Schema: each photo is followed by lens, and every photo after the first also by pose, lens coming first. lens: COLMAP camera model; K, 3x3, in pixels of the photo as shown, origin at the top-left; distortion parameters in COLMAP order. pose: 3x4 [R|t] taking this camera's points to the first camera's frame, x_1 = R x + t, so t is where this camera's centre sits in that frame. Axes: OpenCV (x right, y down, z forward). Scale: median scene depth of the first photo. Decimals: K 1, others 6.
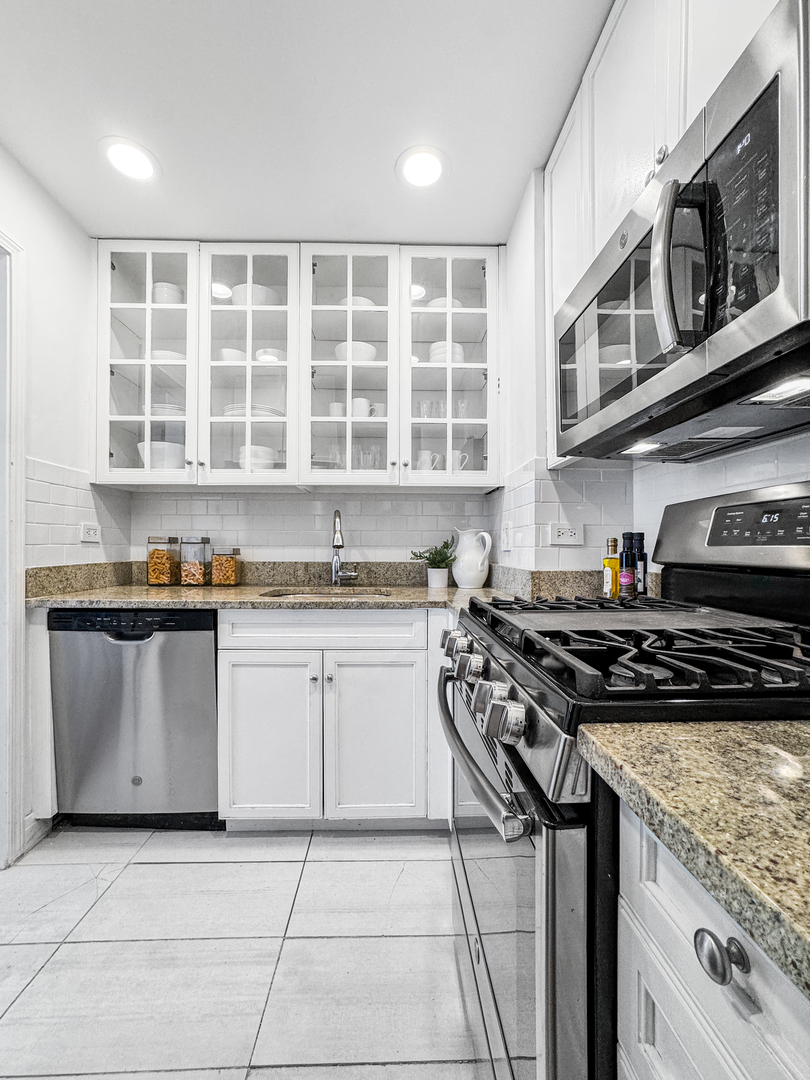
lens RADIAL K [[447.8, 0, 404.9], [0, 447.8, 544.9], [0, 0, 1]] dist [-0.029301, 0.011724]
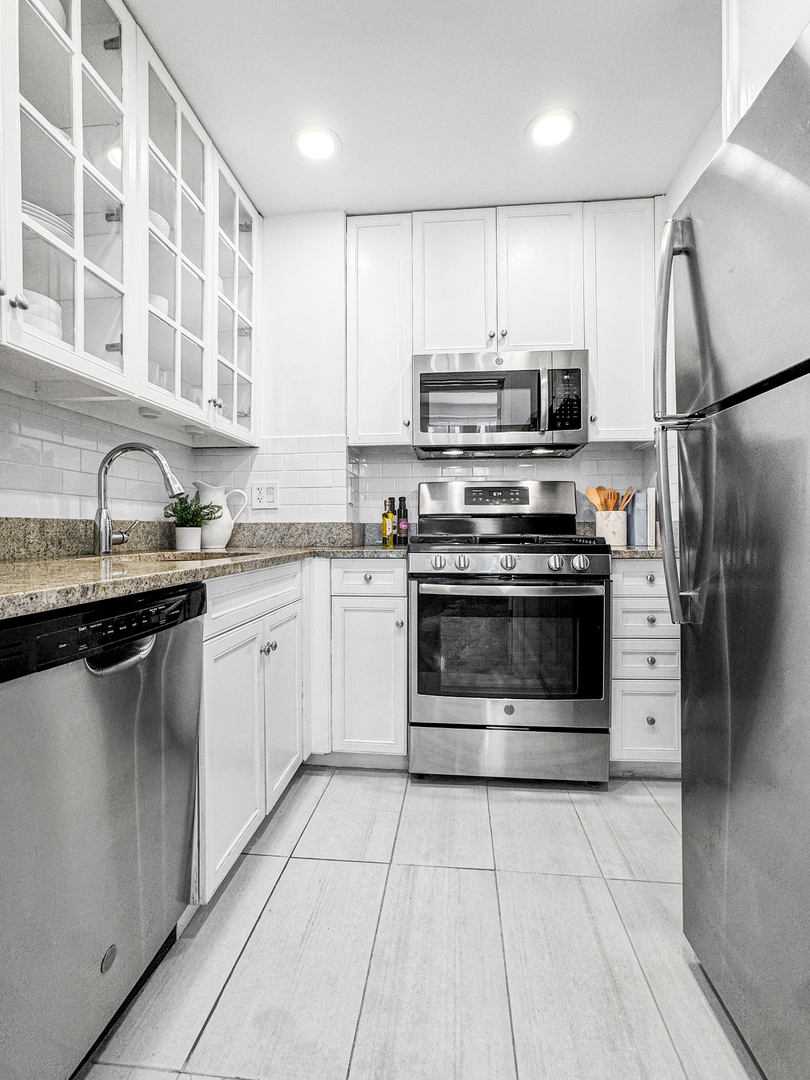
lens RADIAL K [[506.4, 0, 404.7], [0, 506.4, 528.4], [0, 0, 1]] dist [0.001612, 0.000444]
pose [[0.143850, -0.004257, 0.989590, -1.117967], [-0.000839, 0.999990, 0.004423, 0.065560], [-0.989599, -0.001466, 0.143845, 0.605742]]
